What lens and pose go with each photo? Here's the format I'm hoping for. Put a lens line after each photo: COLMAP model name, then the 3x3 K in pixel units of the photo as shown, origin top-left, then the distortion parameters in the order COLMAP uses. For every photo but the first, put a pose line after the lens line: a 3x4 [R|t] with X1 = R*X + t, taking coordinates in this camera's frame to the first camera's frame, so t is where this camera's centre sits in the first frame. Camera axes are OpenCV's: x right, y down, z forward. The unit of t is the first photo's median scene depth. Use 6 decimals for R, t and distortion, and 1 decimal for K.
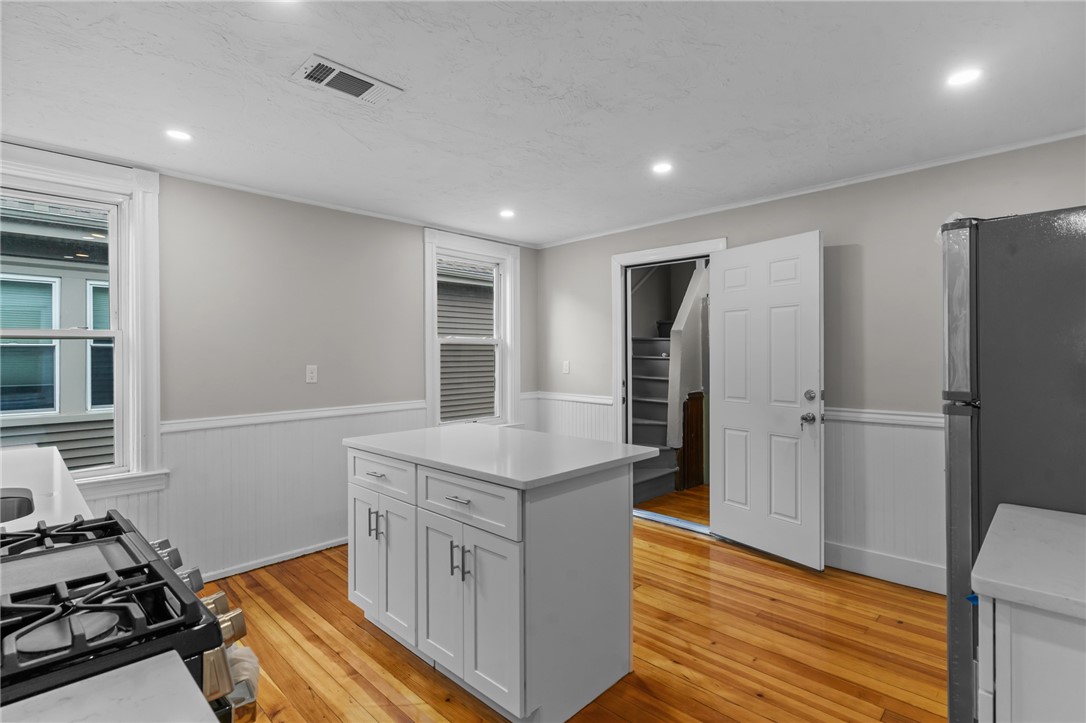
lens RADIAL K [[525.0, 0, 545.3], [0, 525.0, 354.7], [0, 0, 1]] dist [0.001120, -0.000344]
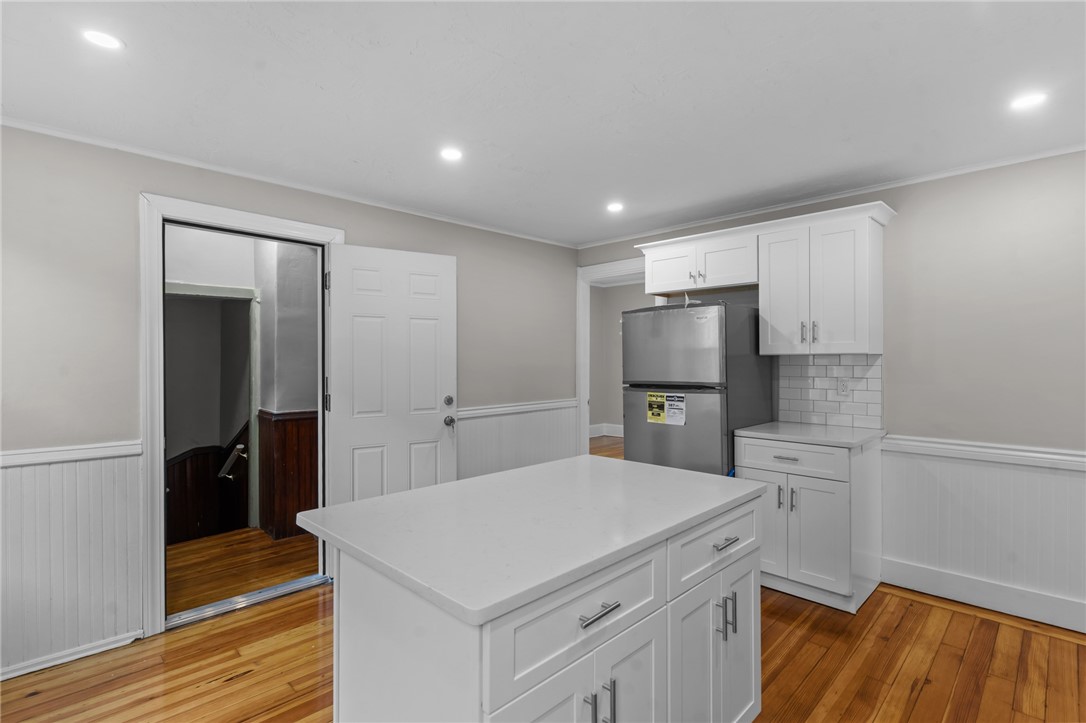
lens RADIAL K [[525.0, 0, 545.3], [0, 525.0, 354.7], [0, 0, 1]] dist [0.001120, -0.000344]
pose [[0.007619, 0.005352, 0.999957, -0.582579], [-0.001454, 0.999985, -0.005341, -0.014504], [-0.999970, -0.001413, 0.007627, 0.732974]]
